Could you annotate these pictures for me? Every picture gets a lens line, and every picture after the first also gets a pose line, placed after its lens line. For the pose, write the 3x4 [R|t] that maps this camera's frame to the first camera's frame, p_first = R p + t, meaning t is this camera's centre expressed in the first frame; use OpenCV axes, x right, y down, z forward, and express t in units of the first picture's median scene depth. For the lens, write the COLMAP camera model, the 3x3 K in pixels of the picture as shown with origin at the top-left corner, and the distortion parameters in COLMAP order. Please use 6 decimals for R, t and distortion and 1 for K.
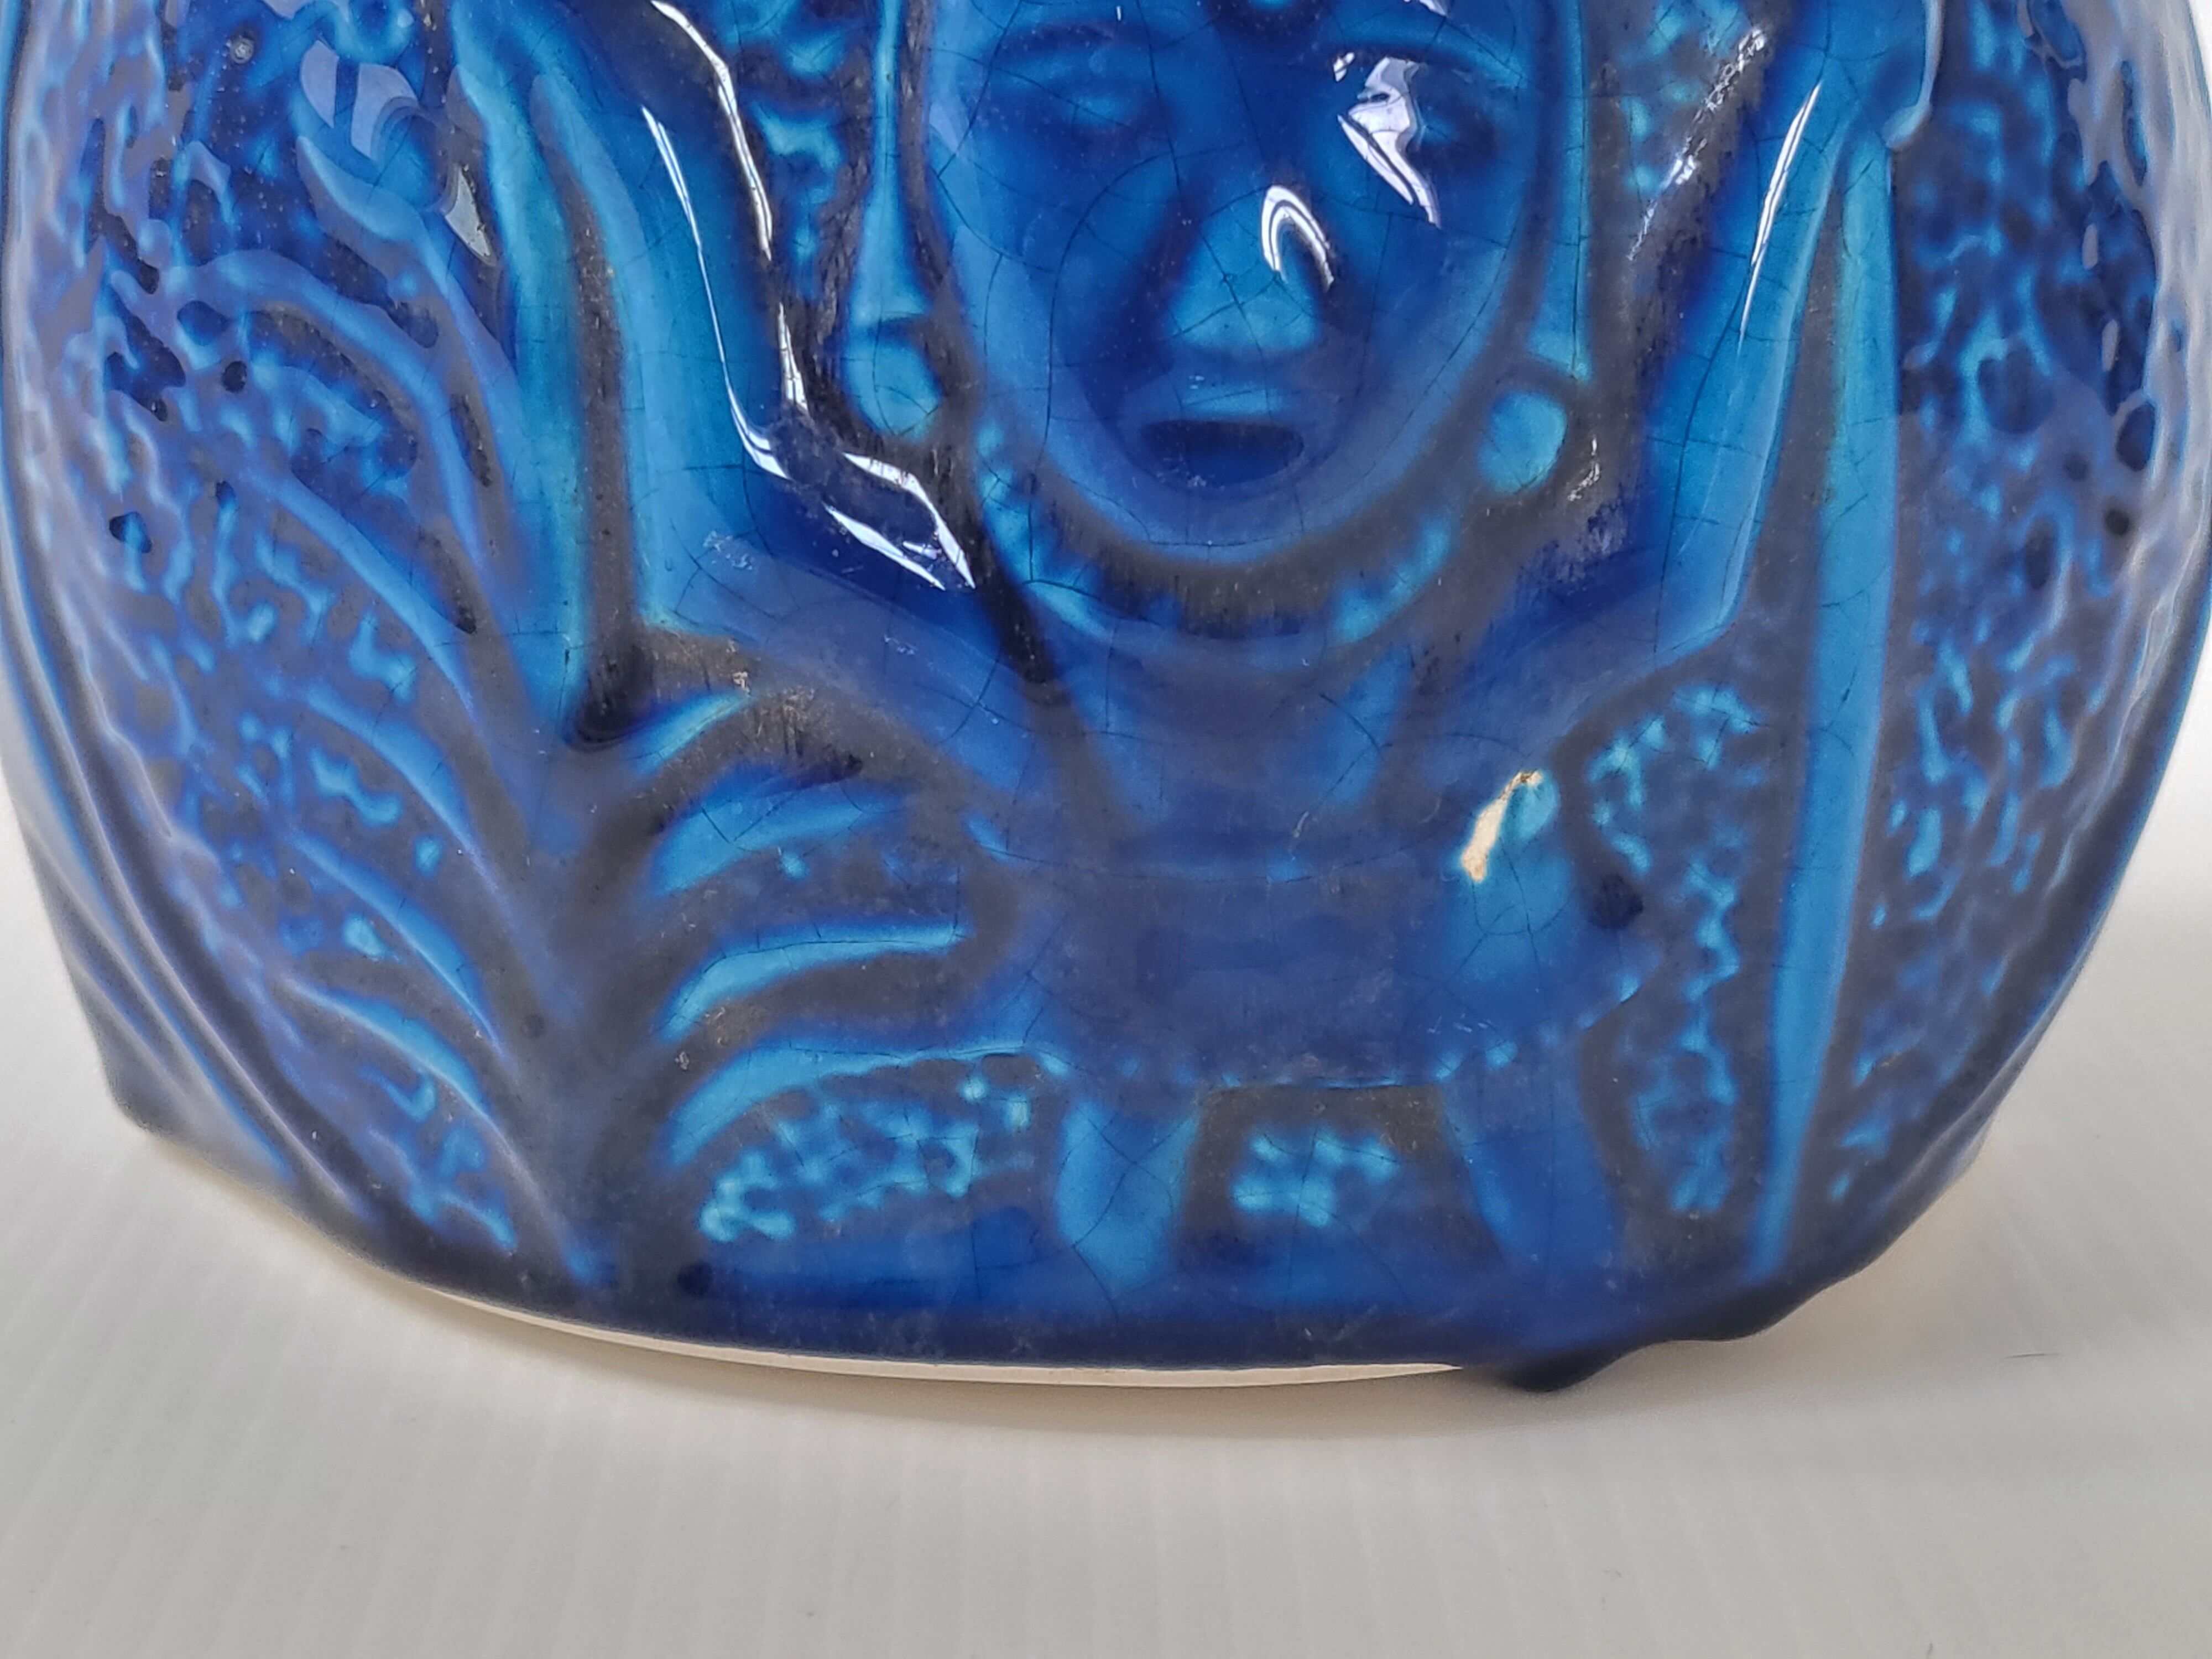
lens RADIAL K [[1831.9, 0, 1057.2], [0, 1831.9, 832.1], [0, 0, 1]] dist [0.040640, -0.080842]
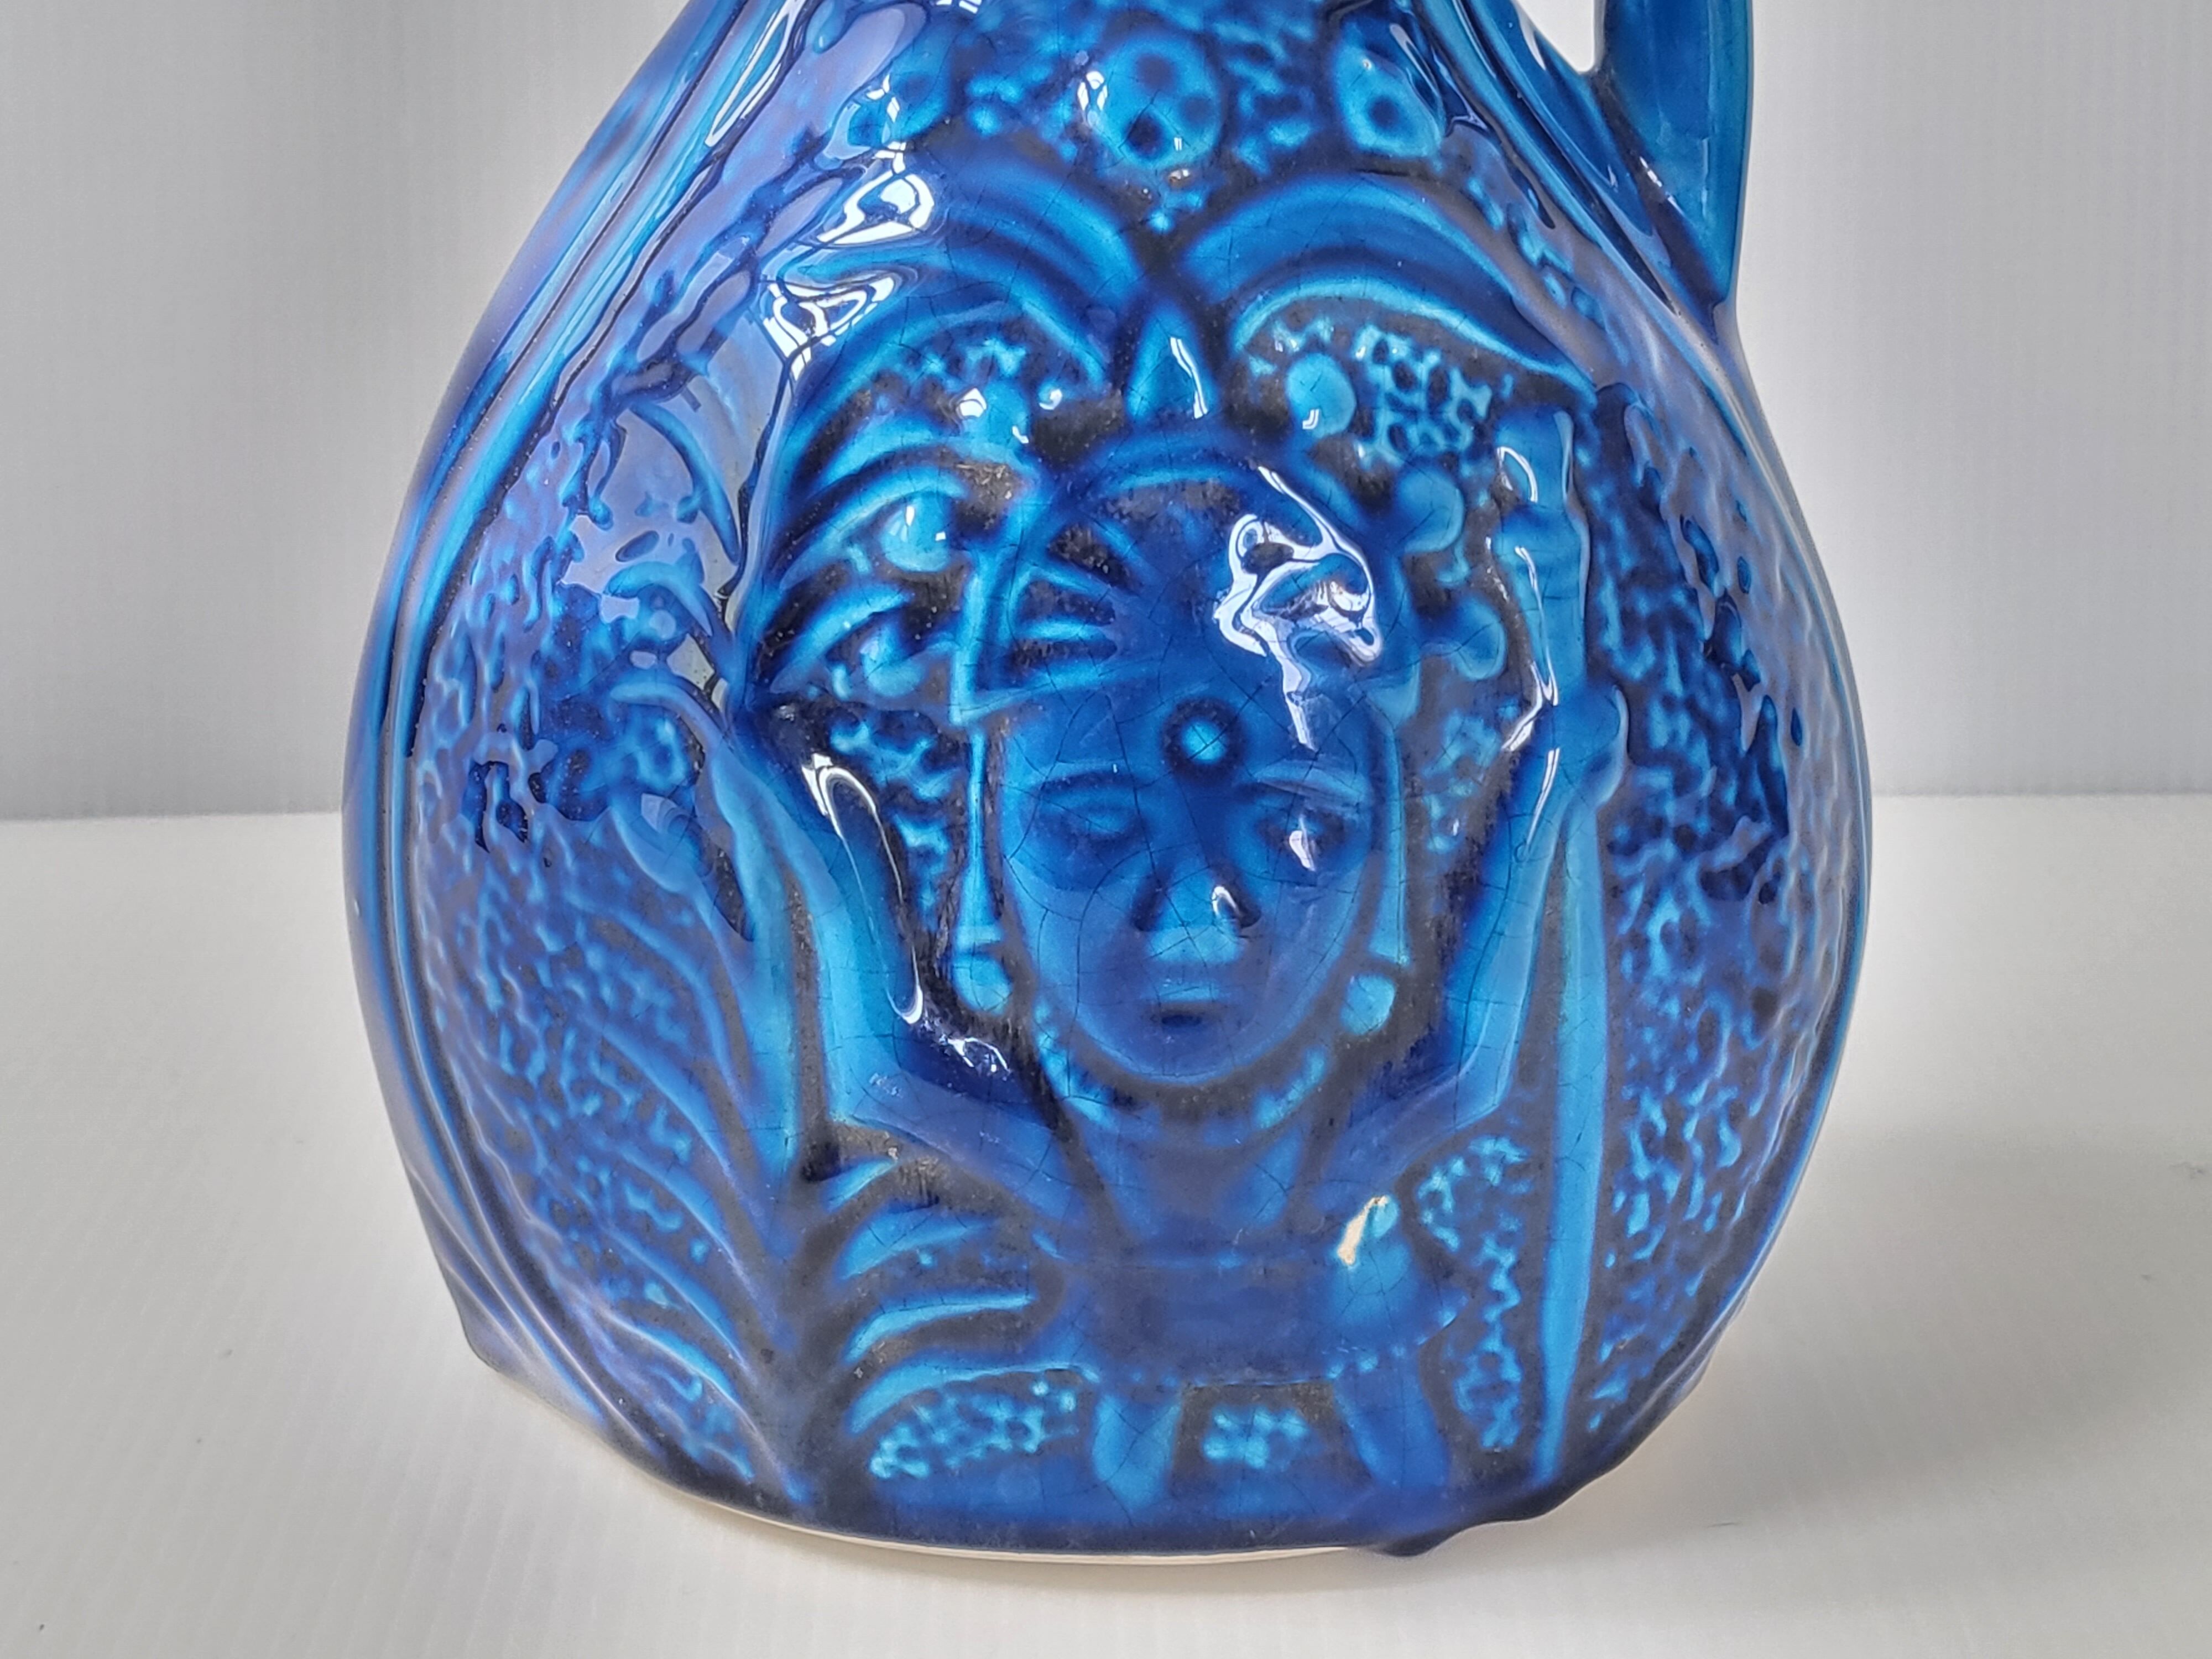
lens RADIAL K [[1665.3, 0, 1106.0], [0, 1665.3, 829.5], [0, 0, 1]] dist [0.001700, -0.002599]
pose [[0.999805, -0.017908, -0.008371, 0.032991], [0.018005, 0.999771, 0.011602, -0.365195], [0.008161, -0.011751, 0.999898, -0.450561]]
